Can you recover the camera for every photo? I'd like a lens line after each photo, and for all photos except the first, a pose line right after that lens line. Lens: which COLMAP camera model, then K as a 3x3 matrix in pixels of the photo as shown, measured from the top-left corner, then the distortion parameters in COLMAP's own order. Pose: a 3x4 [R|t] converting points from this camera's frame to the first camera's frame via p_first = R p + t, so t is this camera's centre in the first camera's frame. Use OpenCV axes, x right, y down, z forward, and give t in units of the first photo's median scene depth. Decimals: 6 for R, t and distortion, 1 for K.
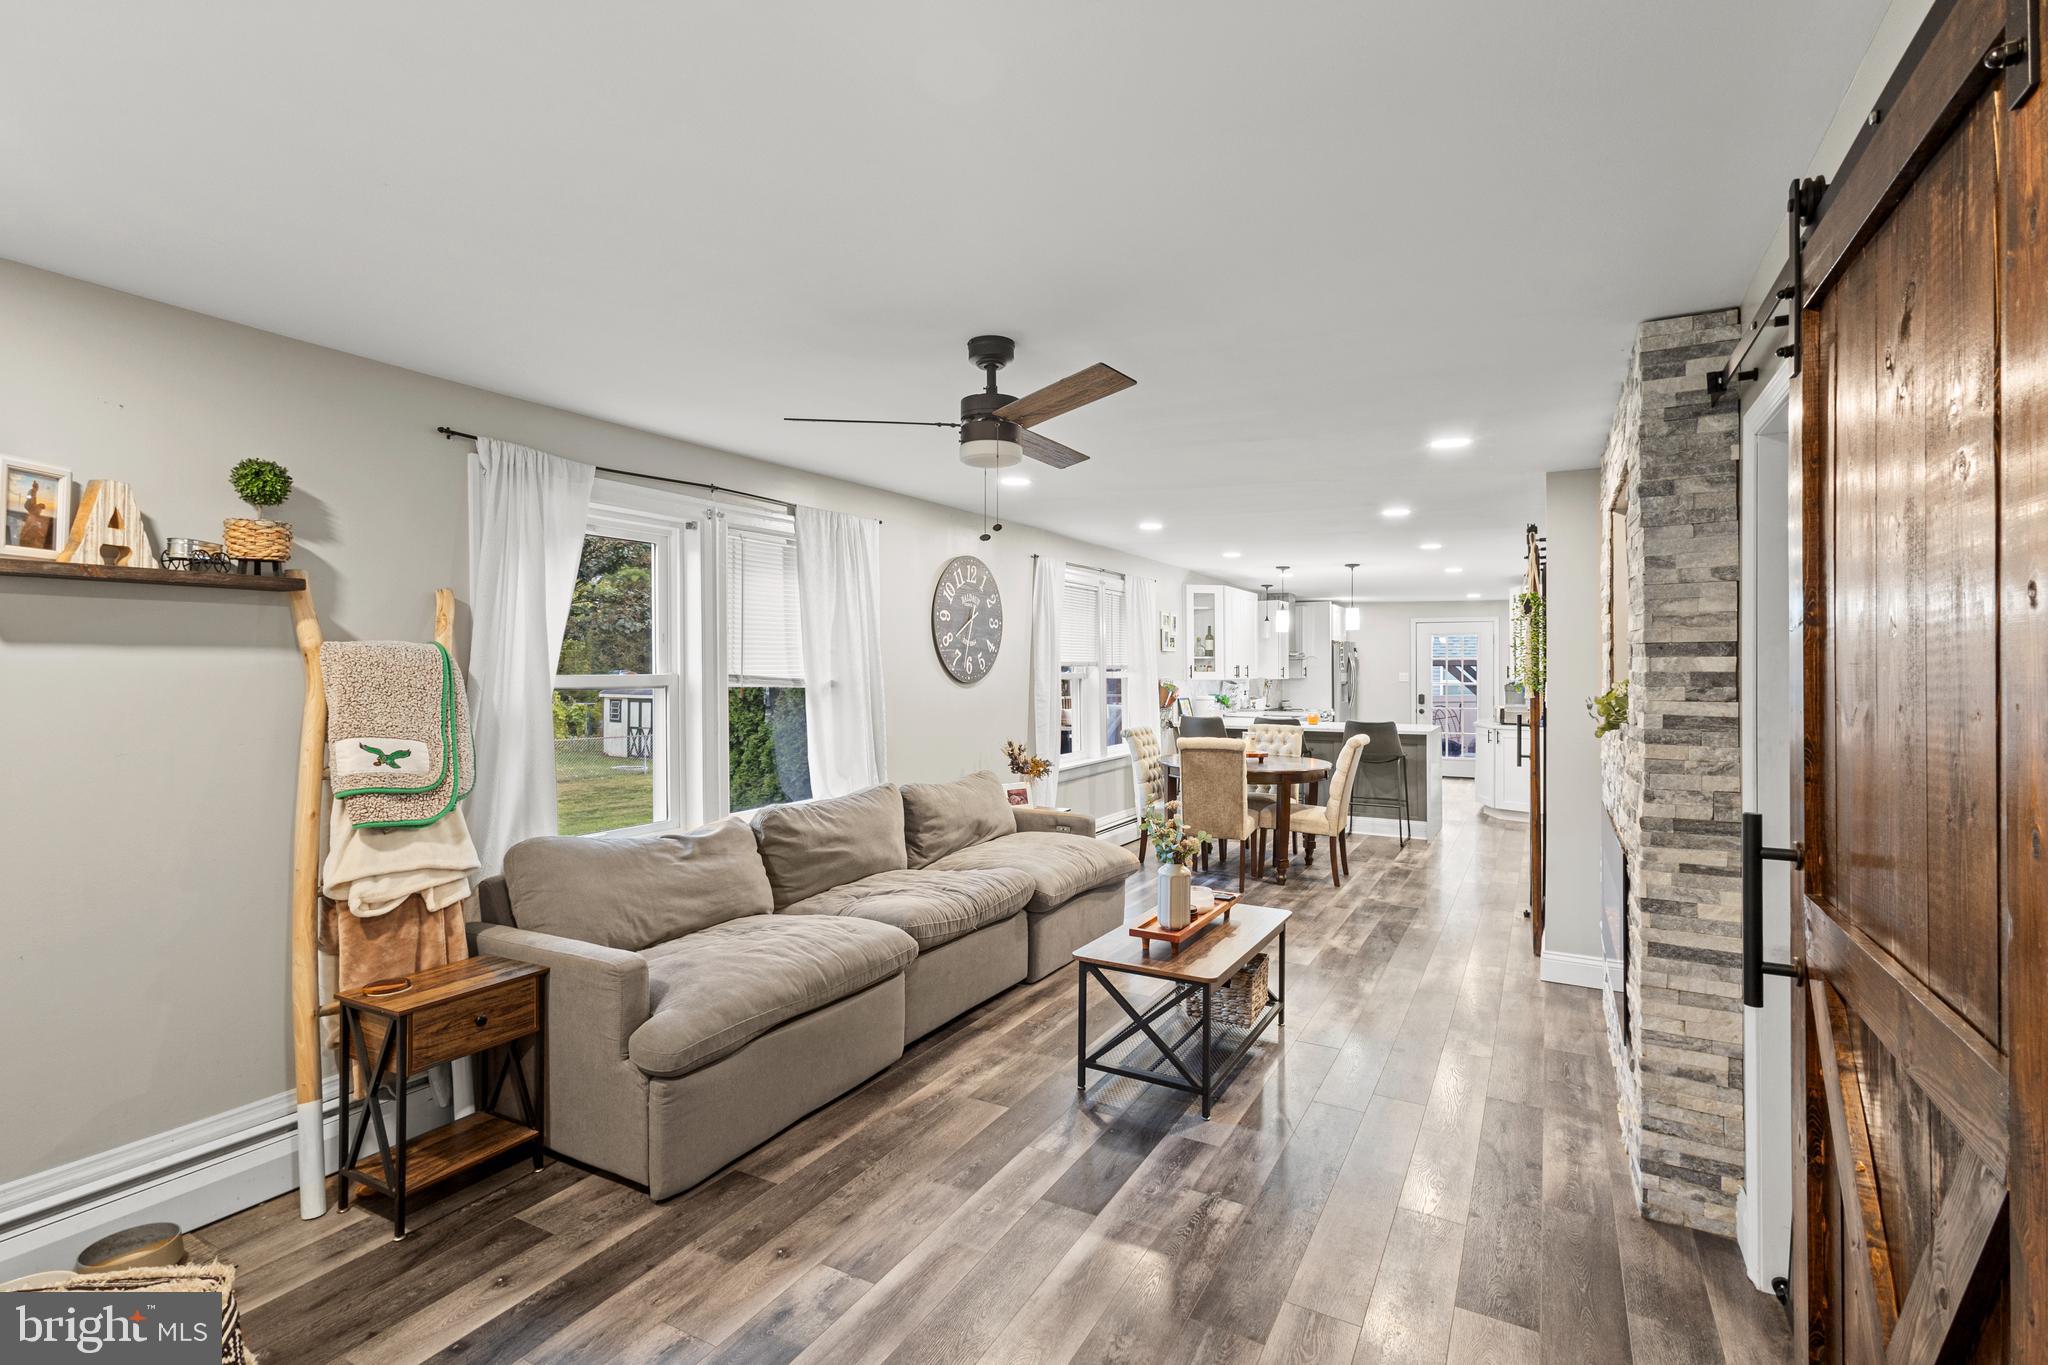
lens RADIAL K [[963.7, 0, 1027.6], [0, 963.7, 665.1], [0, 0, 1]] dist [-0.001089, -0.000222]
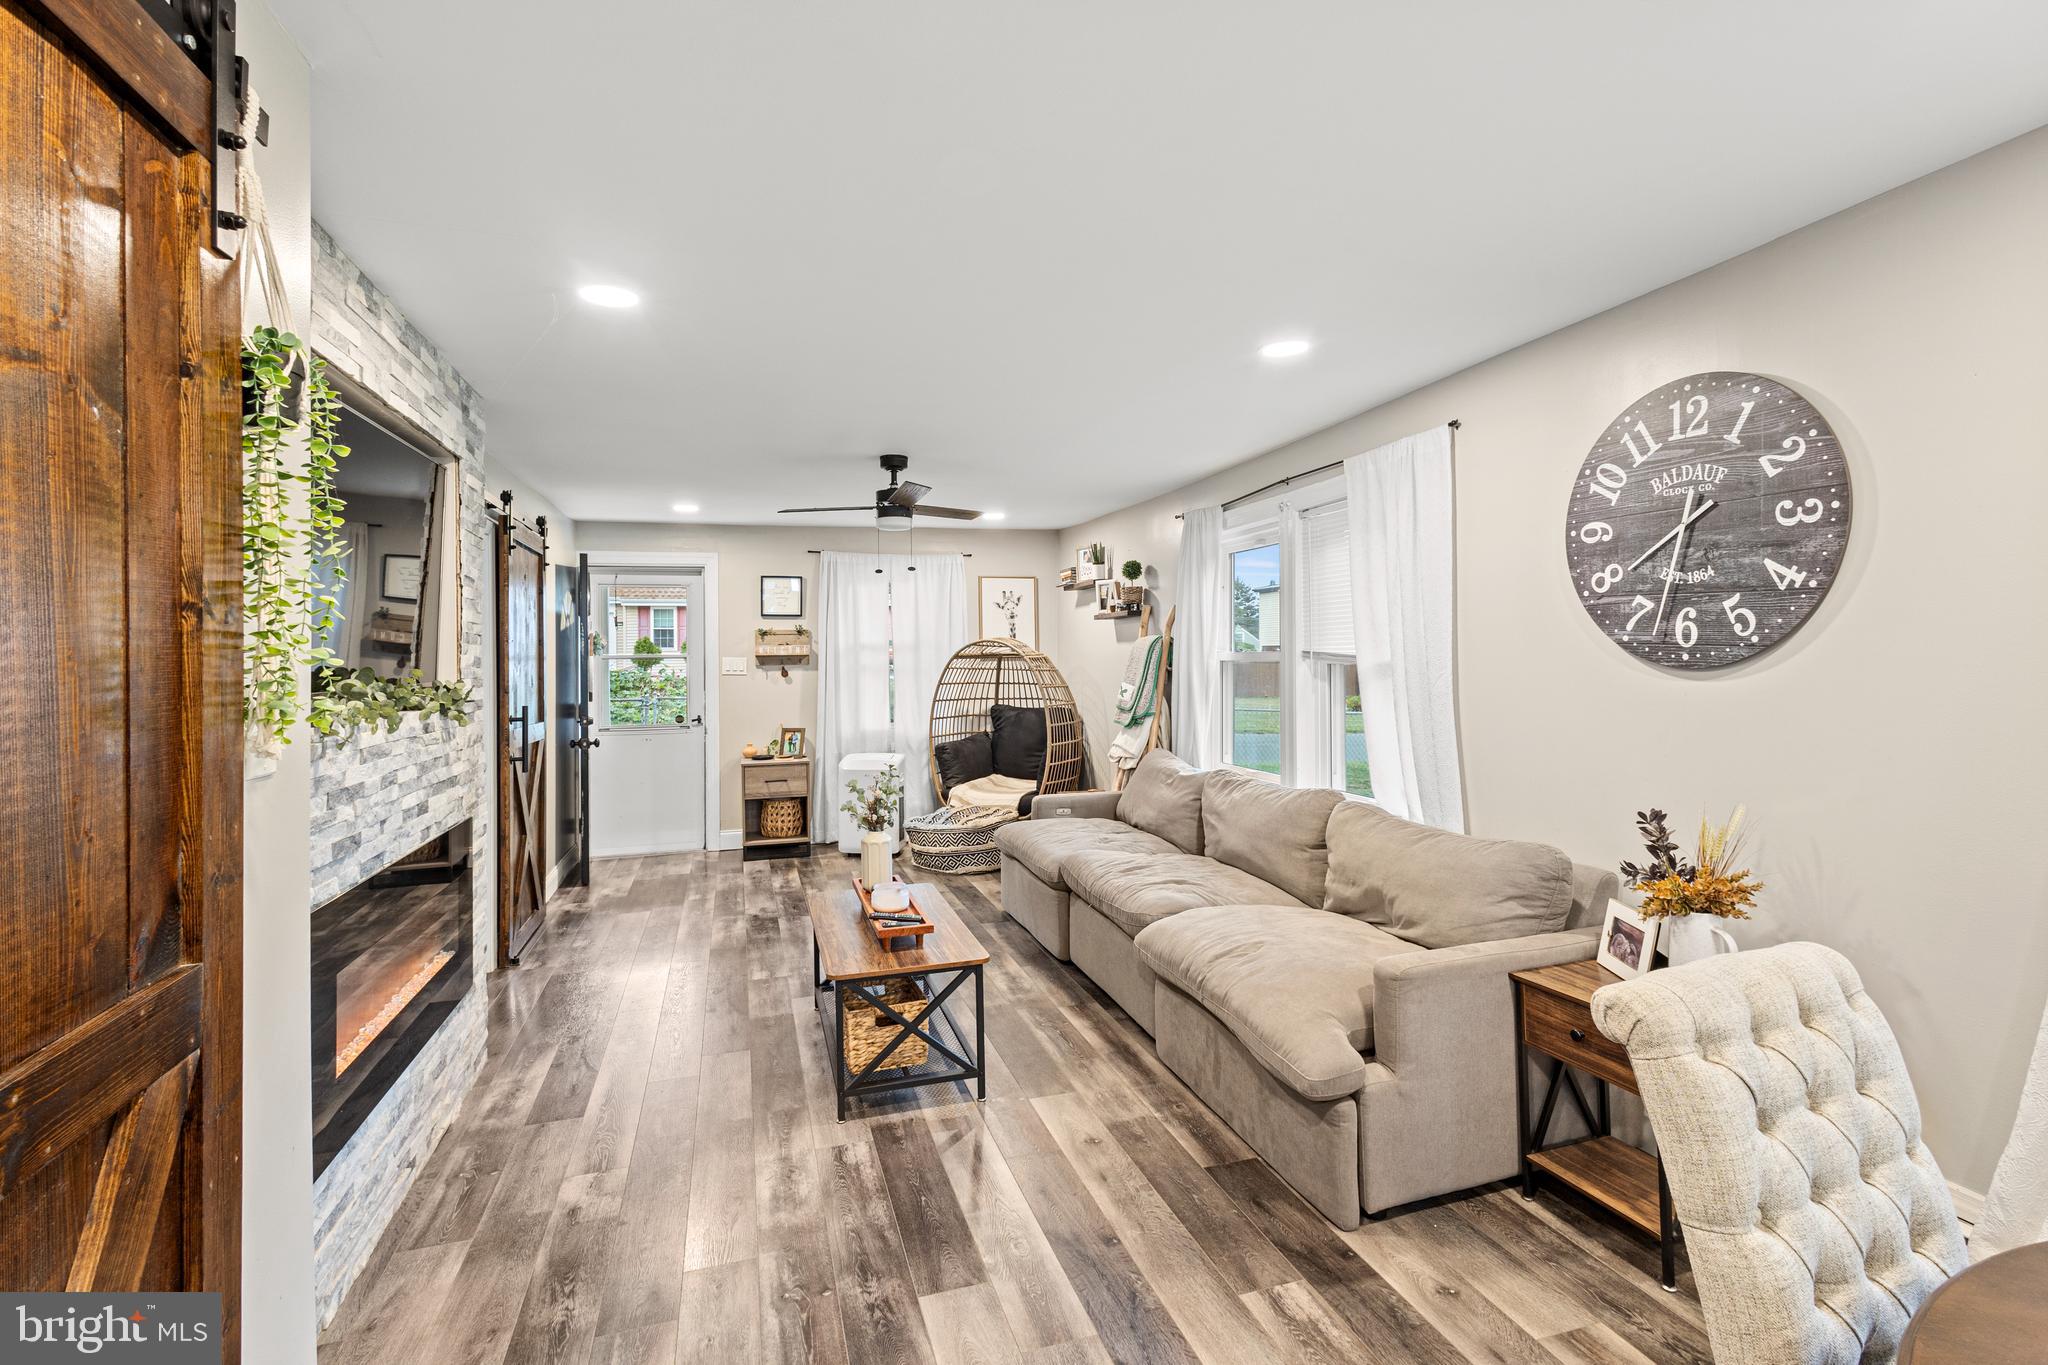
lens RADIAL K [[963.7, 0, 1027.6], [0, 963.7, 665.1], [0, 0, 1]] dist [-0.001089, -0.000222]
pose [[-0.705424, 0.016529, -0.708593, 0.462017], [0.018122, 0.999822, 0.005282, 0.009208], [0.708554, -0.009115, -0.705597, 1.098845]]
